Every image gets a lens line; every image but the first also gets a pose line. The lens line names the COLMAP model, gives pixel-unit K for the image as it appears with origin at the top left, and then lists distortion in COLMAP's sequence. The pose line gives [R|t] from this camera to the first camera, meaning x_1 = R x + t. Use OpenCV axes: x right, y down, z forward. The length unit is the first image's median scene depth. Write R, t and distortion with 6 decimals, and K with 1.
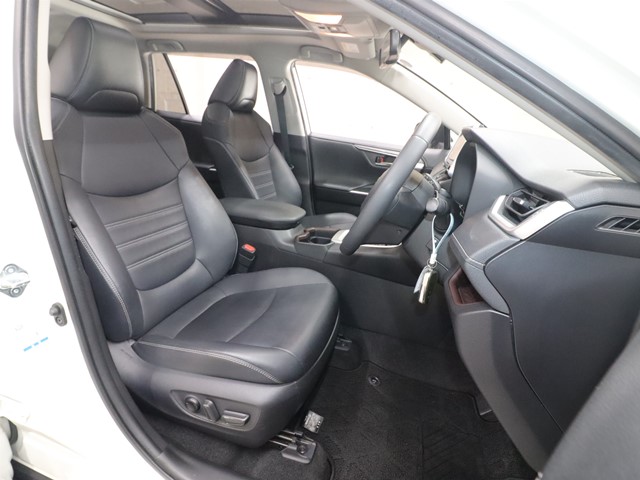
lens RADIAL K [[383.6, 0, 320.0], [0, 383.6, 240.0], [0, 0, 1]] dist [-0.001748, -0.000120]
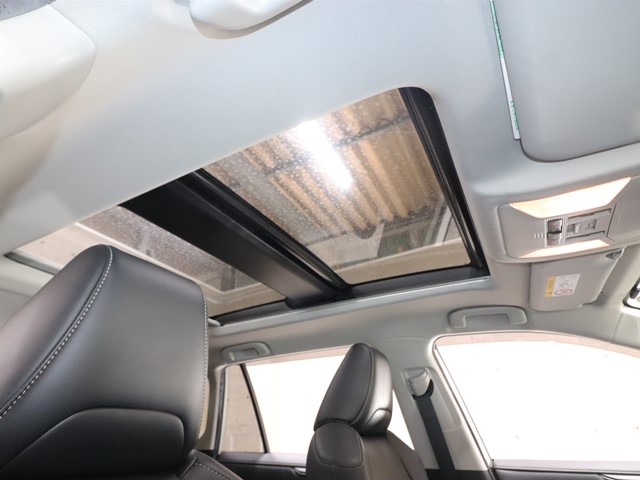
lens RADIAL K [[338.1, 0, 320.0], [0, 338.1, 240.0], [0, 0, 1]] dist [-0.000560, -0.000234]
pose [[0.983825, -0.170961, -0.053488, -0.196581], [0.073319, 0.656745, -0.750540, -0.154580], [0.163441, 0.734478, 0.658657, 0.448946]]
